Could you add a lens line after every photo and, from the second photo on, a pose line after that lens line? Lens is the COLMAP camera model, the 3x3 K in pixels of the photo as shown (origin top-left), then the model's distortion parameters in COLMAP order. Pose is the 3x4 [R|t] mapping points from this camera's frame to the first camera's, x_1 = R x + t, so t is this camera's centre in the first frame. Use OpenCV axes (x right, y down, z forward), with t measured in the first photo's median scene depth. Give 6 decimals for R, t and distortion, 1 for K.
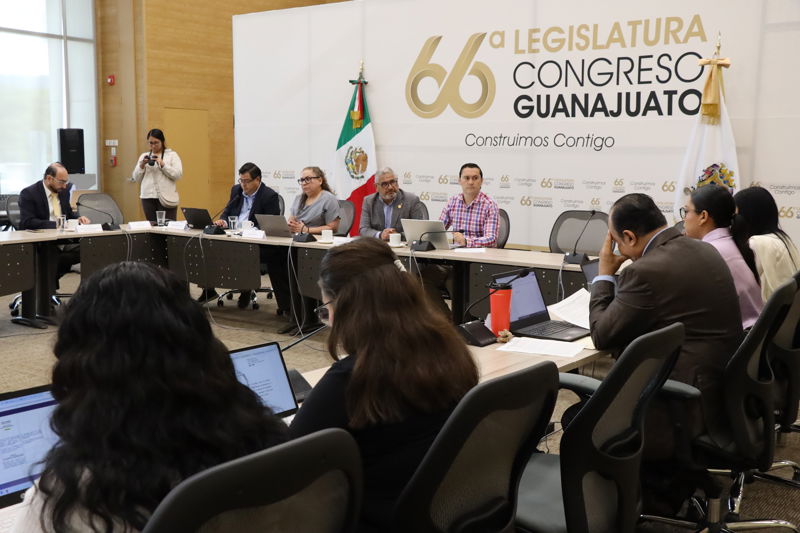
lens RADIAL K [[877.7, 0, 405.2], [0, 877.7, 259.7], [0, 0, 1]] dist [-0.013397, 0.000000]
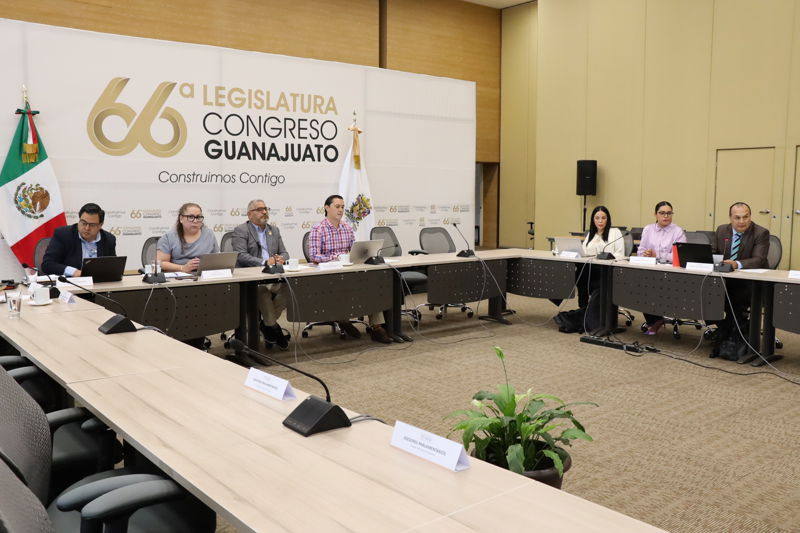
lens RADIAL K [[729.7, 0, 404.2], [0, 729.7, 262.9], [0, 0, 1]] dist [-0.137363, 0.094277]
pose [[0.253903, -0.103912, 0.961632, -0.787881], [0.114472, 0.990453, 0.076802, -0.069460], [-0.960432, 0.090580, 0.263374, 0.523631]]
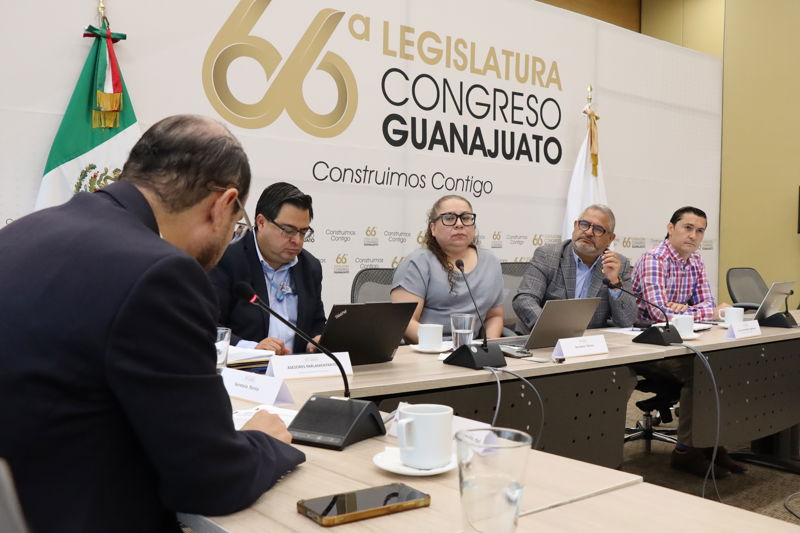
lens RADIAL K [[817.4, 0, 398.2], [0, 817.4, 271.2], [0, 0, 1]] dist [-0.100230, 0.000000]
pose [[0.261458, -0.035378, 0.964566, -0.520649], [0.102952, 0.994649, 0.008575, -0.069344], [-0.959709, 0.097062, 0.263701, 0.866118]]
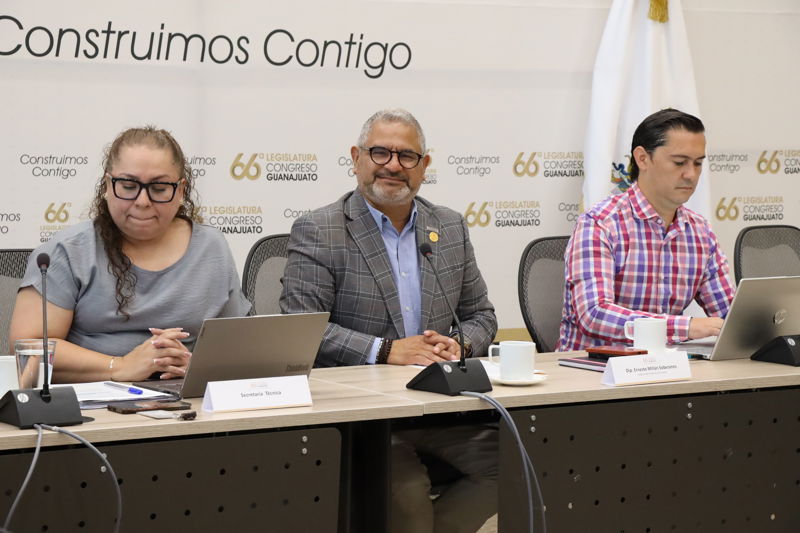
lens RADIAL K [[2273.9, 0, 394.8], [0, 2273.9, 269.5], [0, 0, 1]] dist [0.528928, 0.000000]
pose [[0.347953, -0.073353, 0.934638, -0.710019], [0.102076, 0.993972, 0.040008, -0.078814], [-0.931938, 0.081483, 0.353343, 0.635507]]
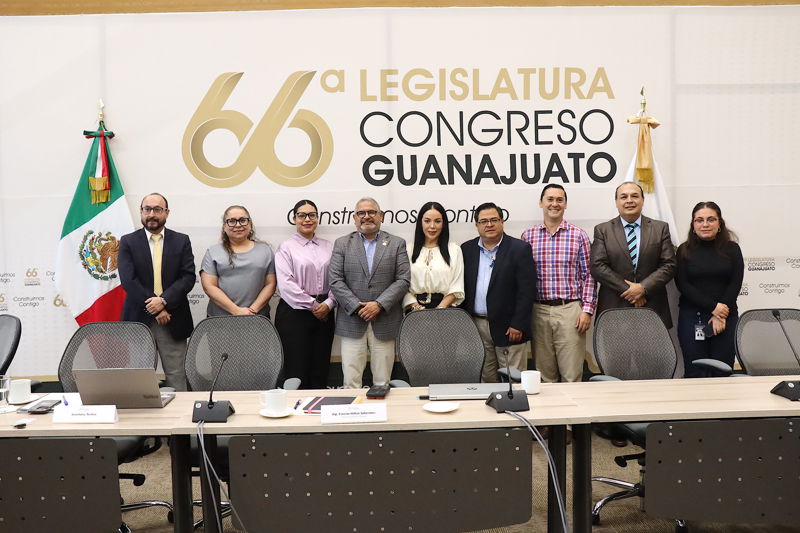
lens RADIAL K [[729.7, 0, 400.9], [0, 729.7, 269.2], [0, 0, 1]] dist [-0.137363, 0.094277]
pose [[0.802215, -0.052101, 0.594757, -0.229459], [0.097508, 0.994243, -0.044424, -0.064194], [-0.589019, 0.093631, 0.802677, 0.518314]]
